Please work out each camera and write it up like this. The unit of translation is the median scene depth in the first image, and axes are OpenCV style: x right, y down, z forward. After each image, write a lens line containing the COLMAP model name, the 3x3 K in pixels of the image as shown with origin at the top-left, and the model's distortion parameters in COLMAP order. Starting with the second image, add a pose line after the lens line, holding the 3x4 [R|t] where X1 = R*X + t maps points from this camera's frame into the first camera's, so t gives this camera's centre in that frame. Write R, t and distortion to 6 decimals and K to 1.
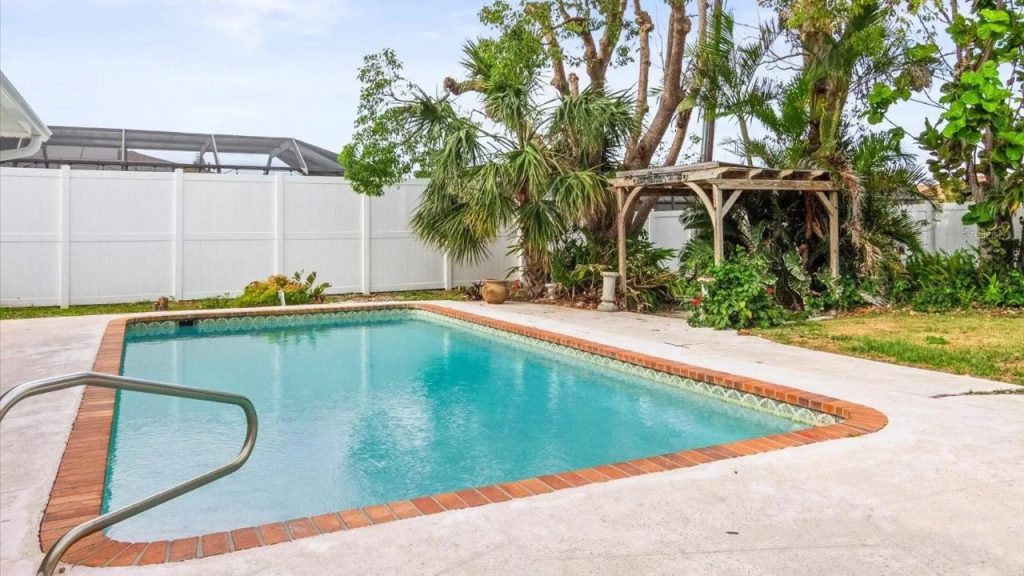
lens RADIAL K [[743.6, 0, 513.3], [0, 743.6, 227.0], [0, 0, 1]] dist [-0.002479, 0.000481]
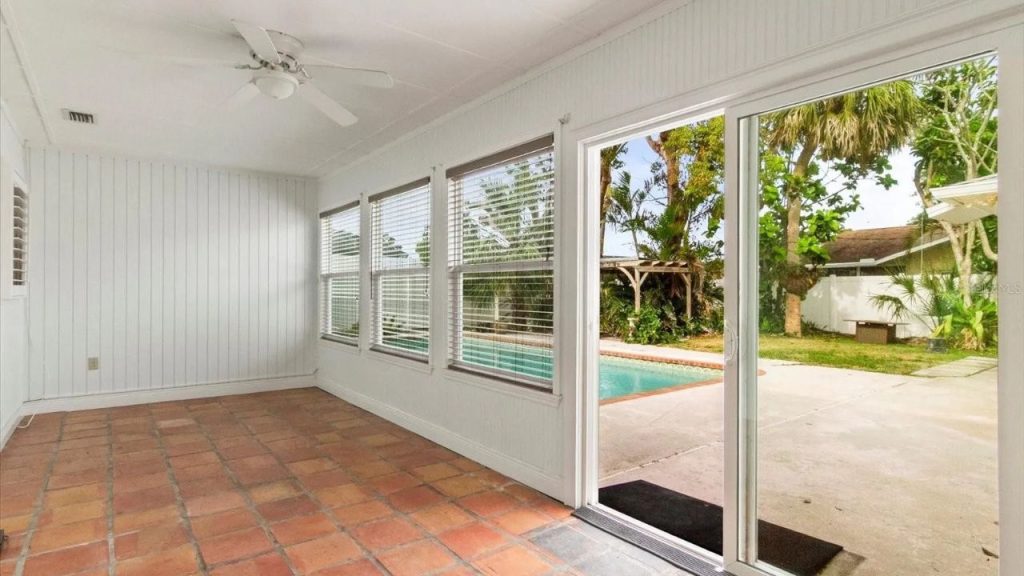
lens RADIAL K [[521.3, 0, 512.0], [0, 521.3, 288.0], [0, 0, 1]] dist [0.000146, -0.000051]
pose [[0.981565, 0.009900, 0.190874, -0.268806], [-0.009866, 0.999951, -0.001126, -0.003923], [-0.190876, -0.000778, 0.981614, -0.223252]]
